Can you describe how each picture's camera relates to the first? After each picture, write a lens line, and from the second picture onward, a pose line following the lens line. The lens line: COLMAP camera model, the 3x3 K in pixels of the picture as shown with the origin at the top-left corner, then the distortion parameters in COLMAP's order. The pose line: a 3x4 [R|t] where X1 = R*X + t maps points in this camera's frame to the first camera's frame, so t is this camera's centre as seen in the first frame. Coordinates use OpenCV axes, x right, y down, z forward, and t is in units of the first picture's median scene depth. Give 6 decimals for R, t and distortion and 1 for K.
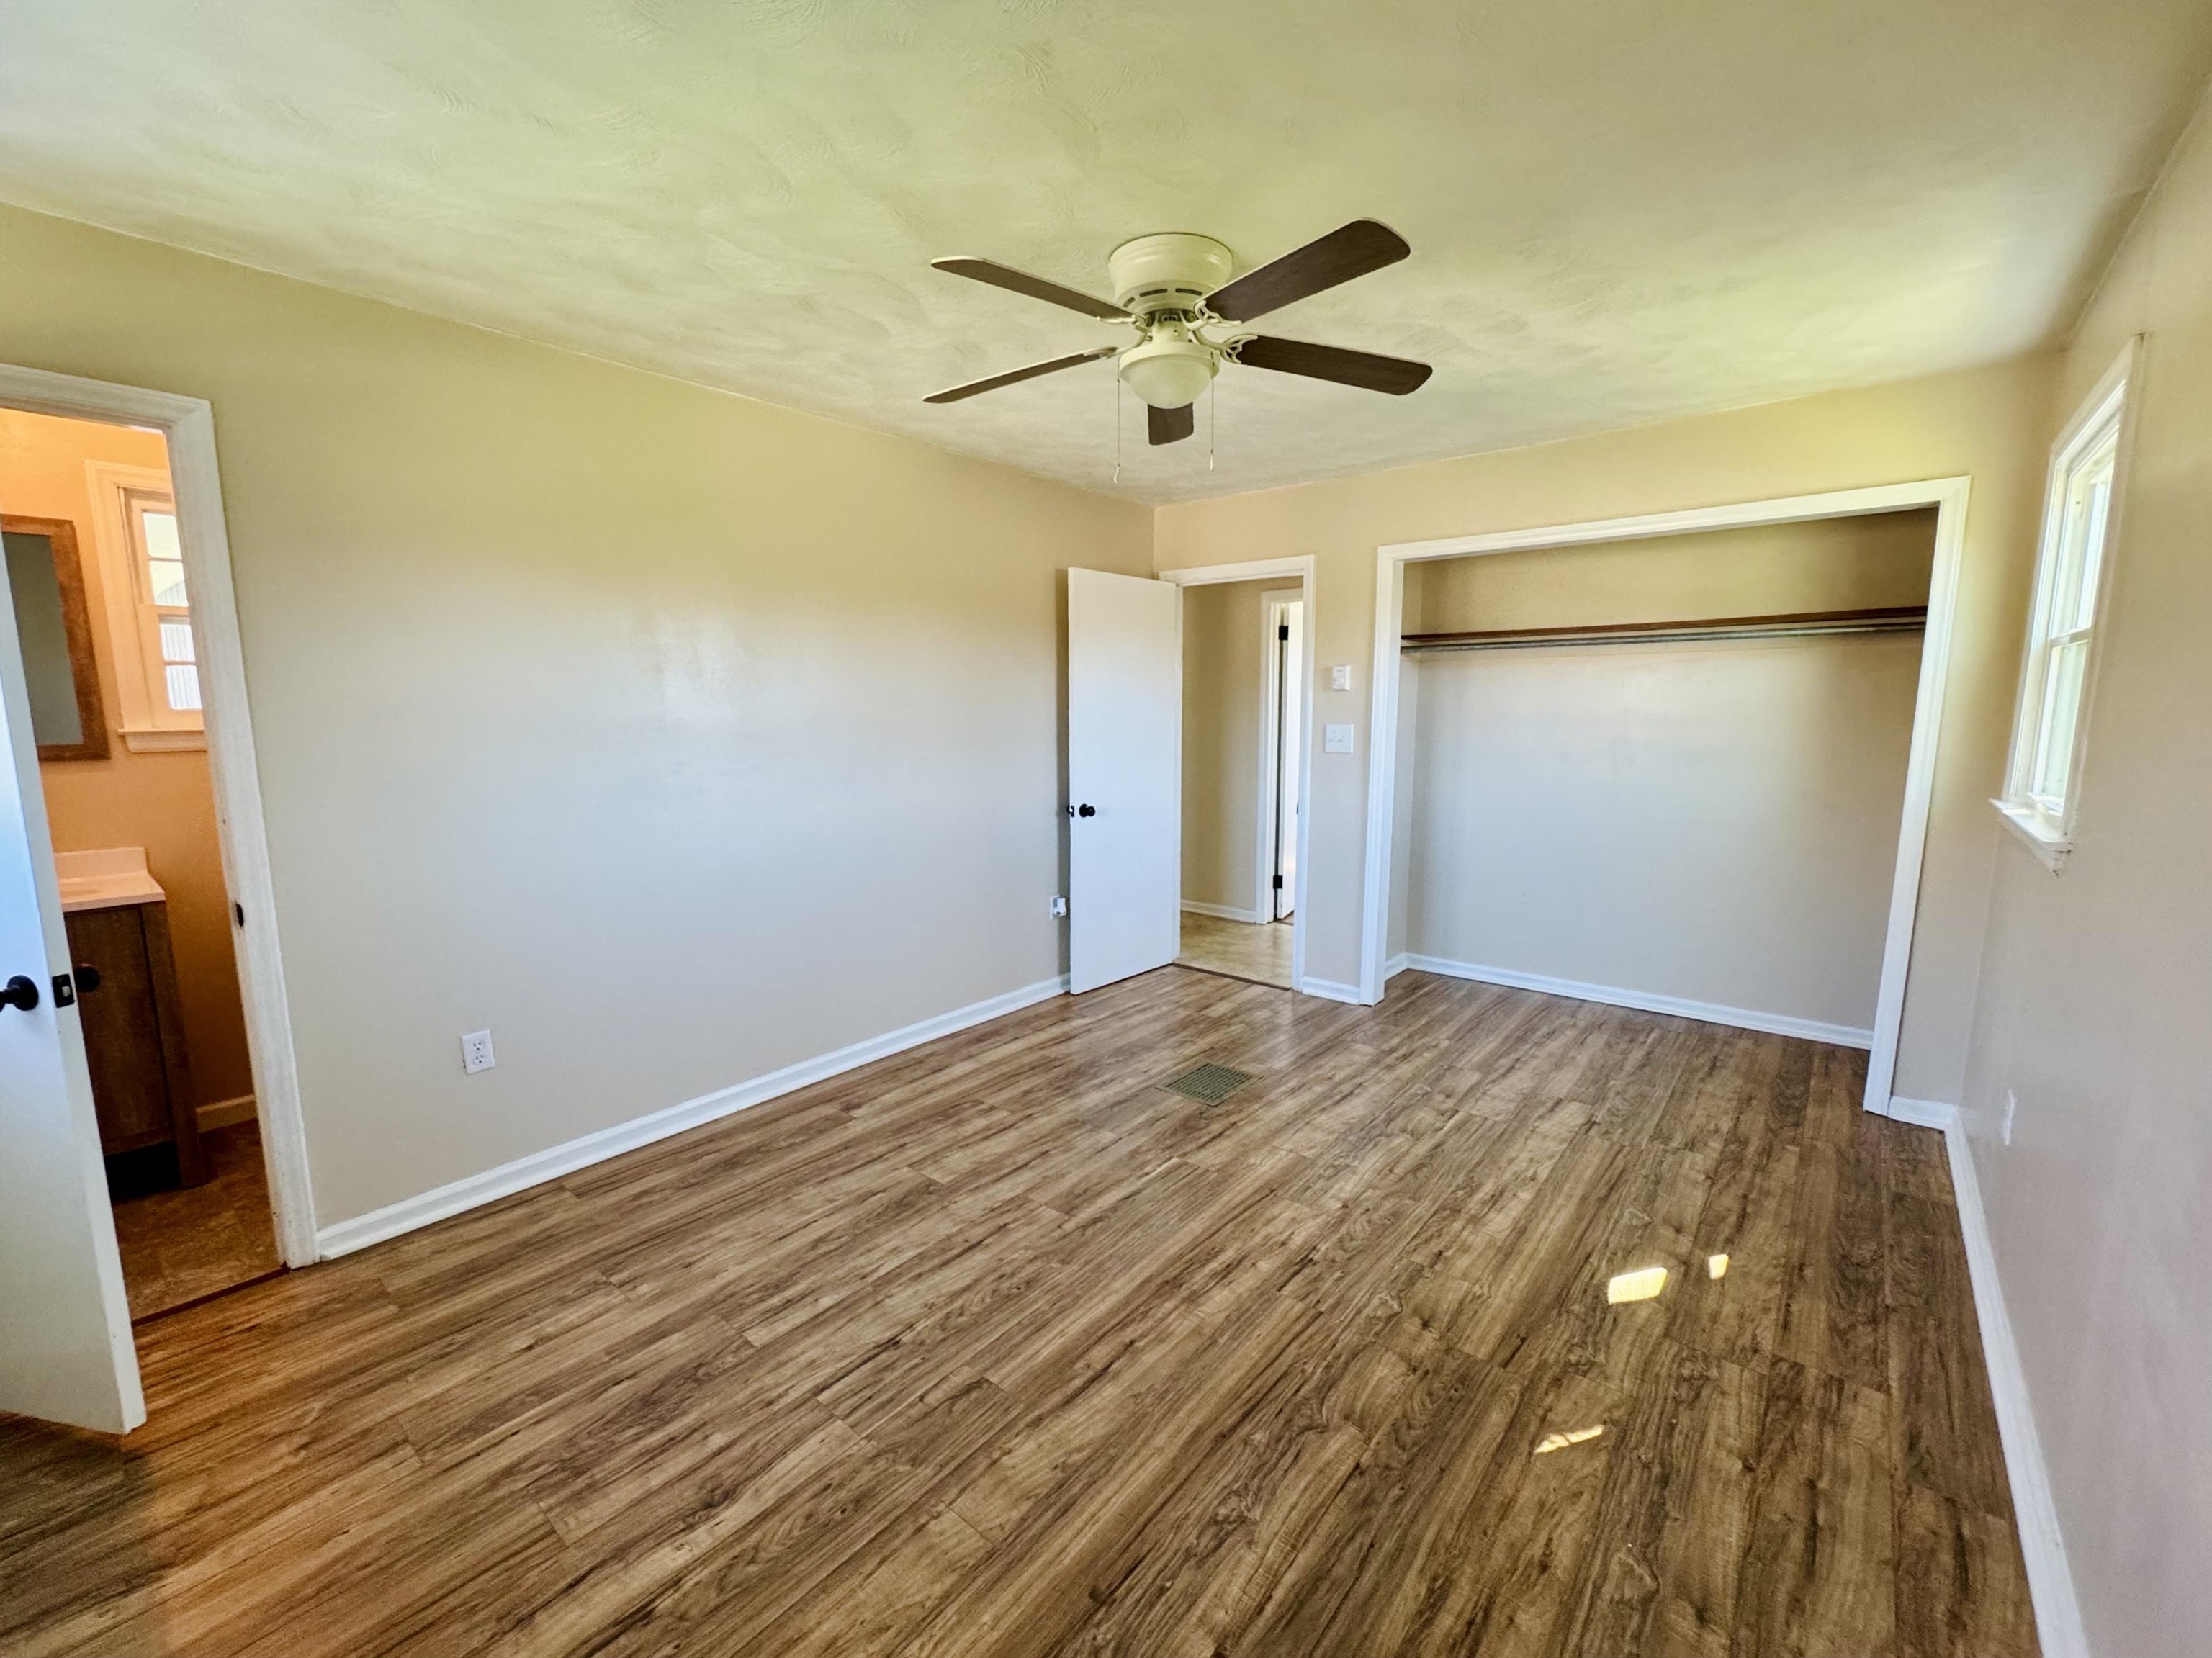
lens RADIAL K [[896.3, 0, 1114.6], [0, 896.3, 830.8], [0, 0, 1]] dist [-0.002421, -0.000220]
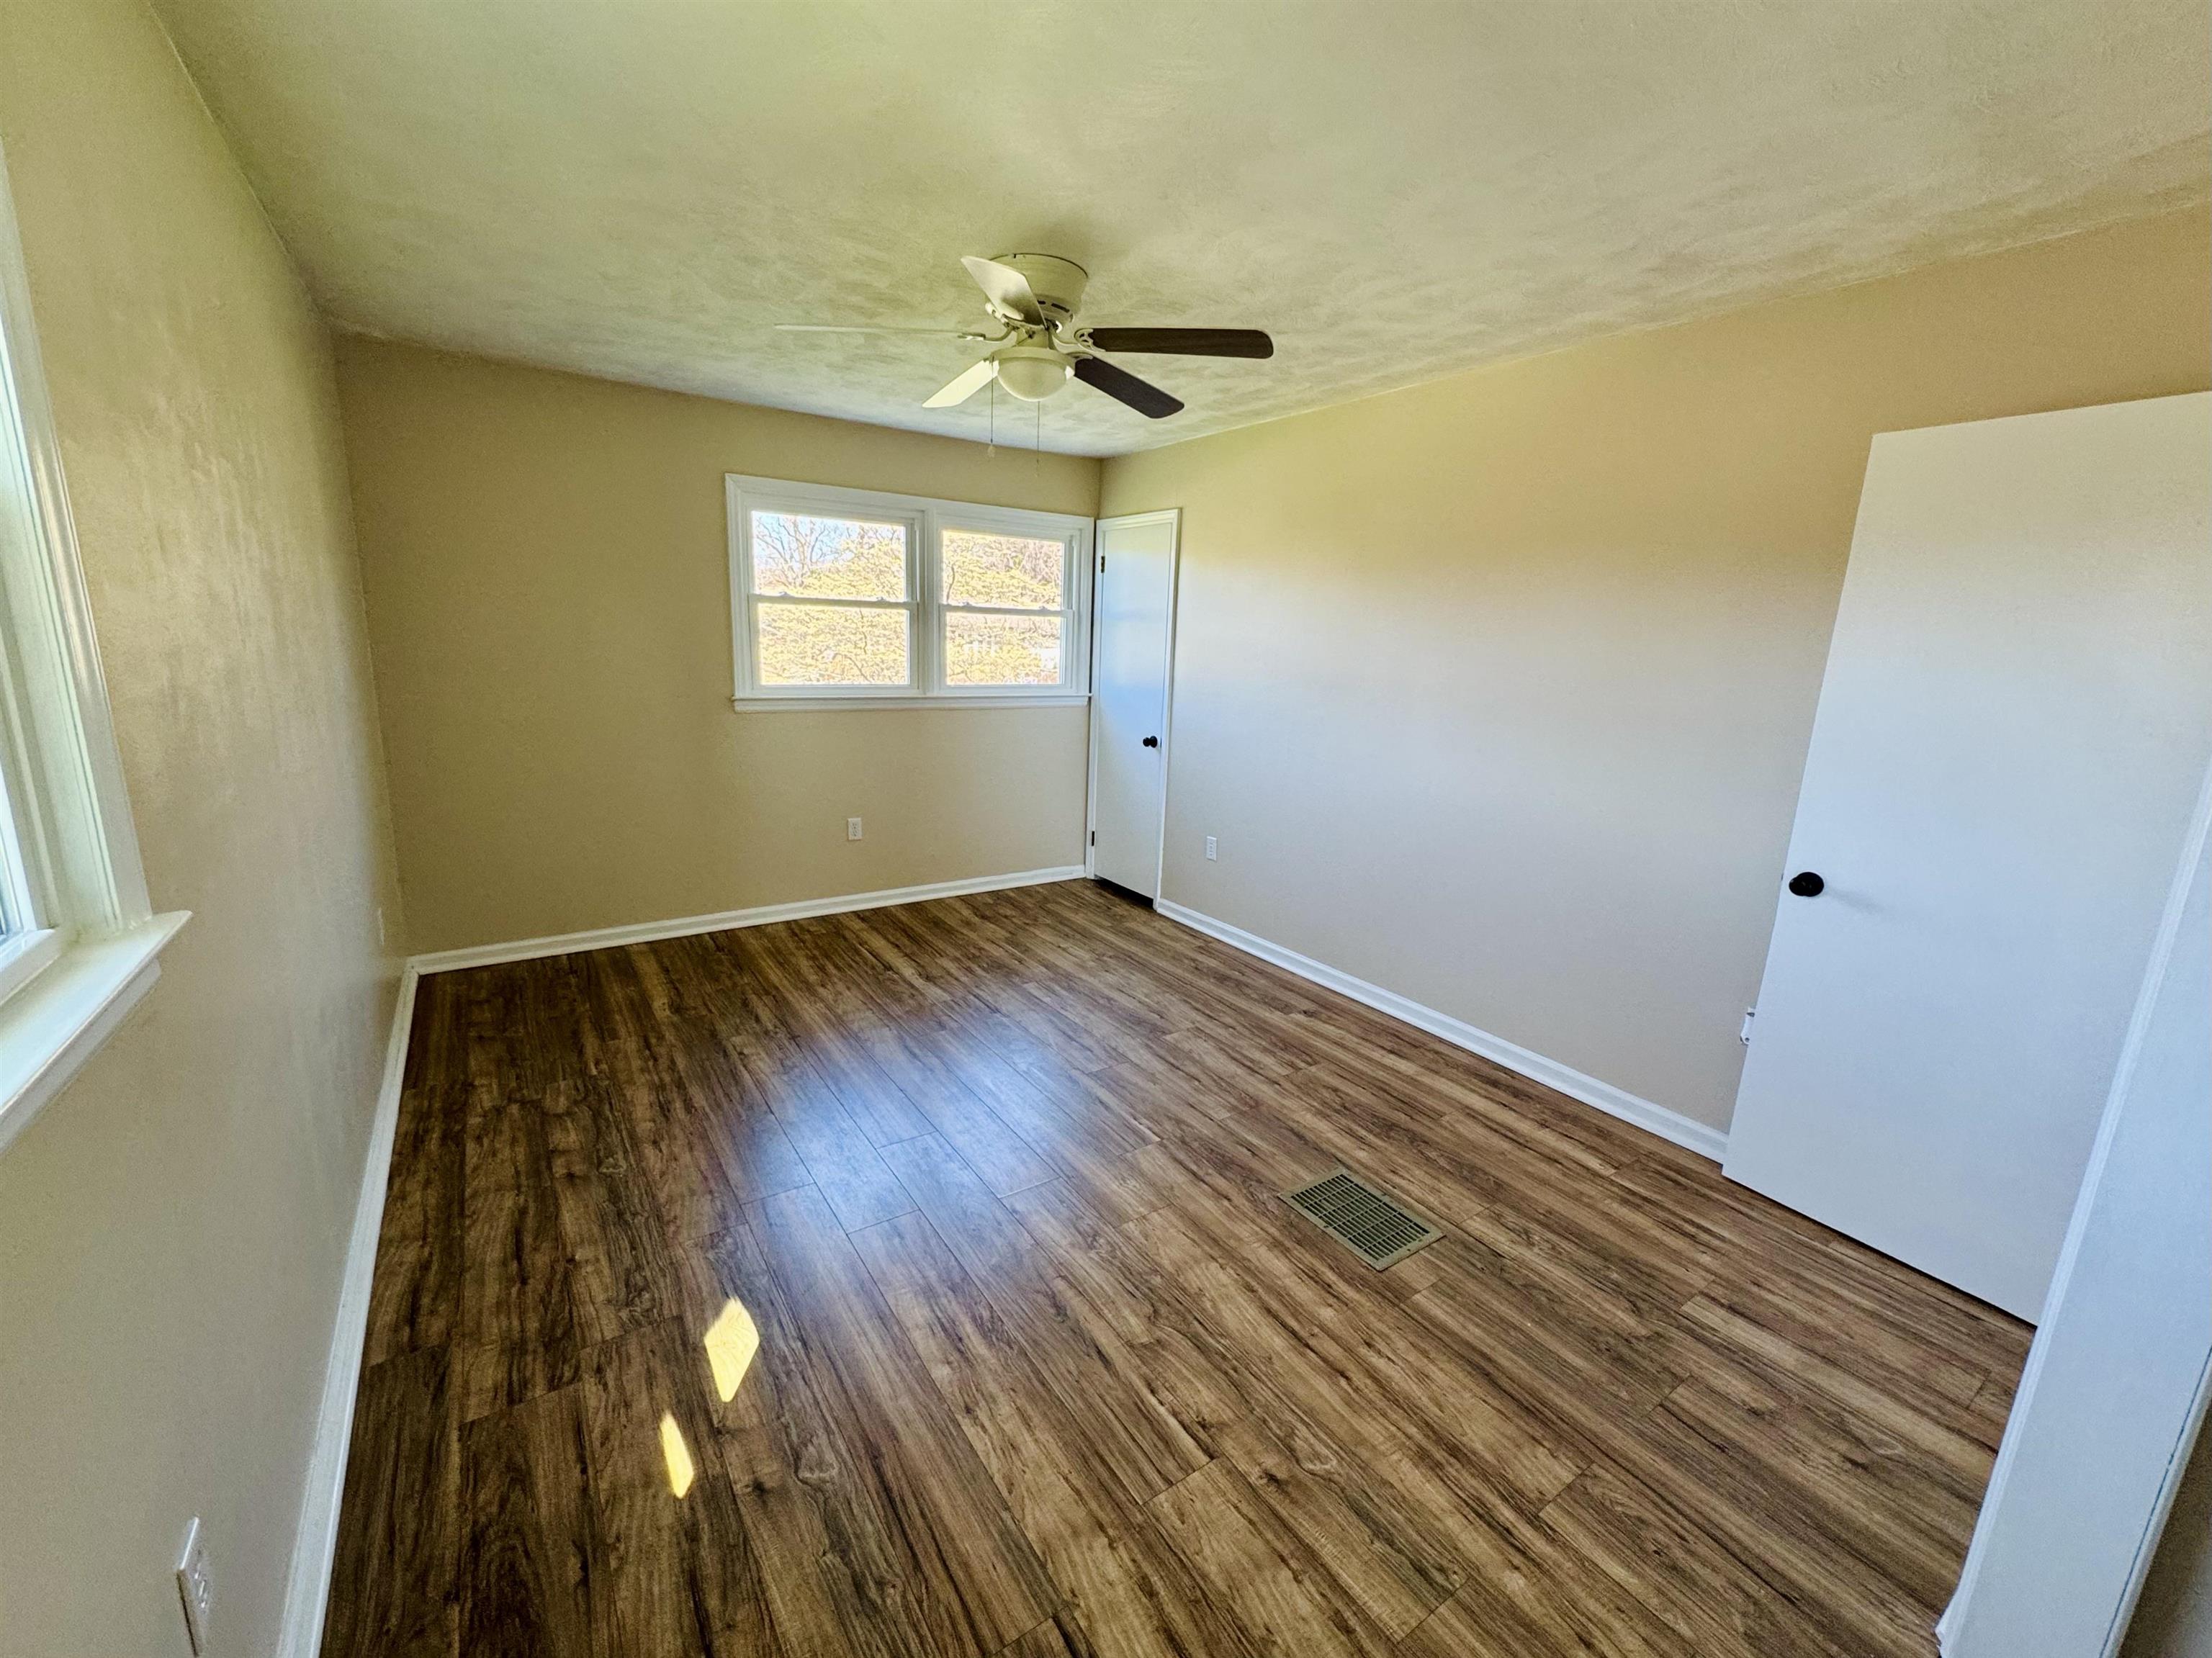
lens RADIAL K [[896.3, 0, 1107.0], [0, 896.3, 833.2], [0, 0, 1]] dist [-0.002421, -0.000220]
pose [[-0.272929, 0.202004, -0.940587, 1.073711], [-0.174549, 0.951081, 0.254907, -0.210425], [0.946067, 0.233750, -0.224318, 1.272971]]
